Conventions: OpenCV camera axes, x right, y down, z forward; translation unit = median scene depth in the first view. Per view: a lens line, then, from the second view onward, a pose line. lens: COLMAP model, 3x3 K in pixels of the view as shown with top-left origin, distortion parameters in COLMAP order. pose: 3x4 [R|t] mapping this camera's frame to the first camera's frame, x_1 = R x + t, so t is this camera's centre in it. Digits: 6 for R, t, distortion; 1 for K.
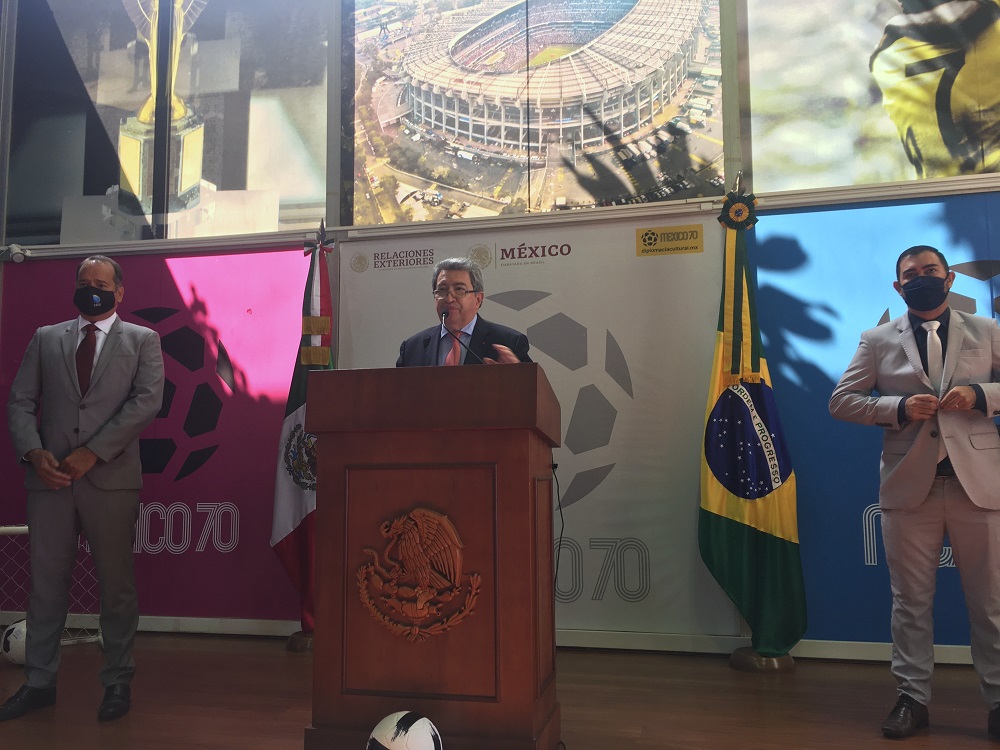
lens RADIAL K [[845.5, 0, 497.4], [0, 845.5, 375.7], [0, 0, 1]] dist [0.073412, -0.089147]
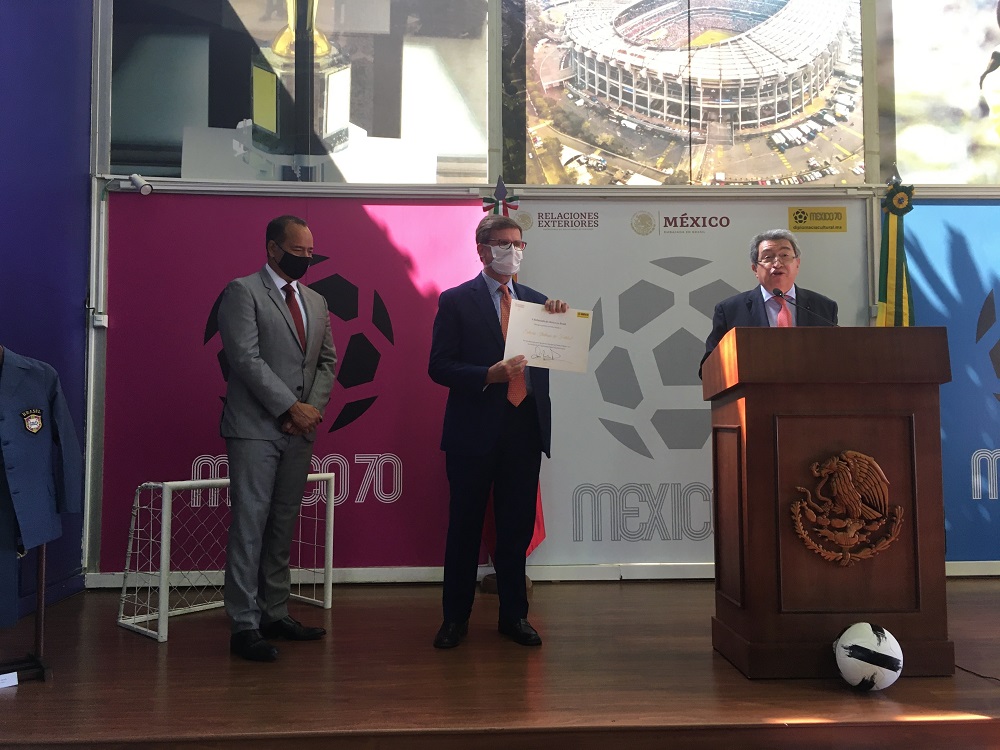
lens RADIAL K [[845.5, 0, 495.4], [0, 845.5, 377.1], [0, 0, 1]] dist [0.073412, -0.089147]
pose [[0.962875, 0.016828, 0.269421, -0.486399], [-0.029932, 0.998556, 0.044605, 0.011125], [-0.268282, -0.051013, 0.961989, 0.012571]]
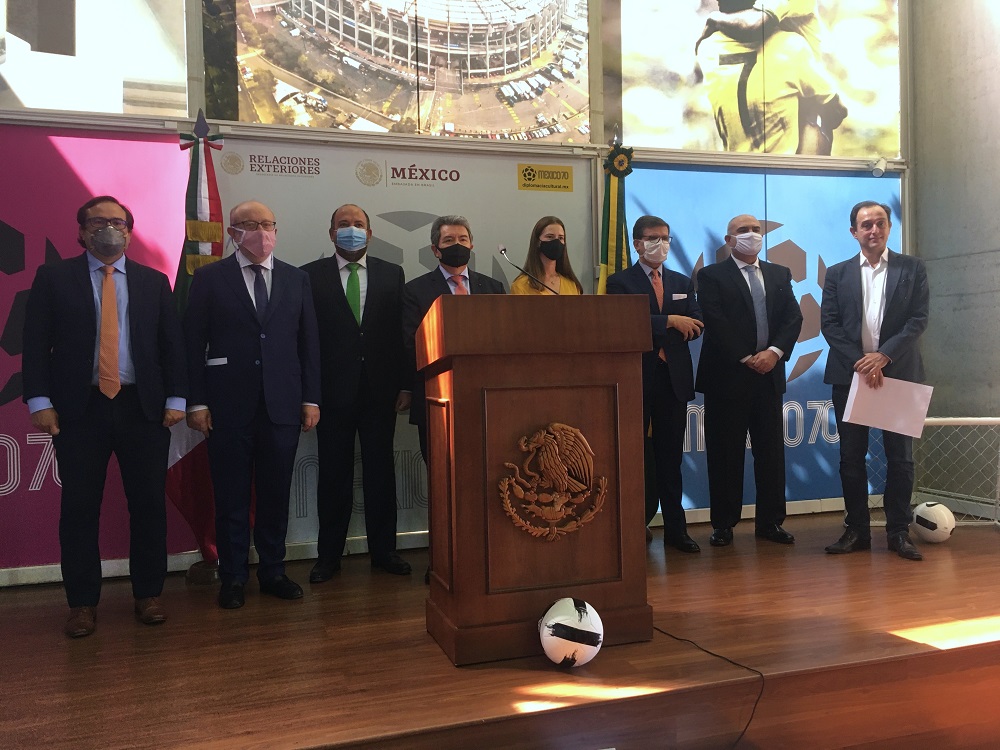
lens RADIAL K [[845.5, 0, 495.5], [0, 845.5, 376.7], [0, 0, 1]] dist [0.073412, -0.089147]
pose [[0.856559, -0.018149, 0.515729, -0.411775], [-0.037084, 0.994633, 0.096594, -0.004992], [-0.514715, -0.101864, 0.851289, 0.056786]]
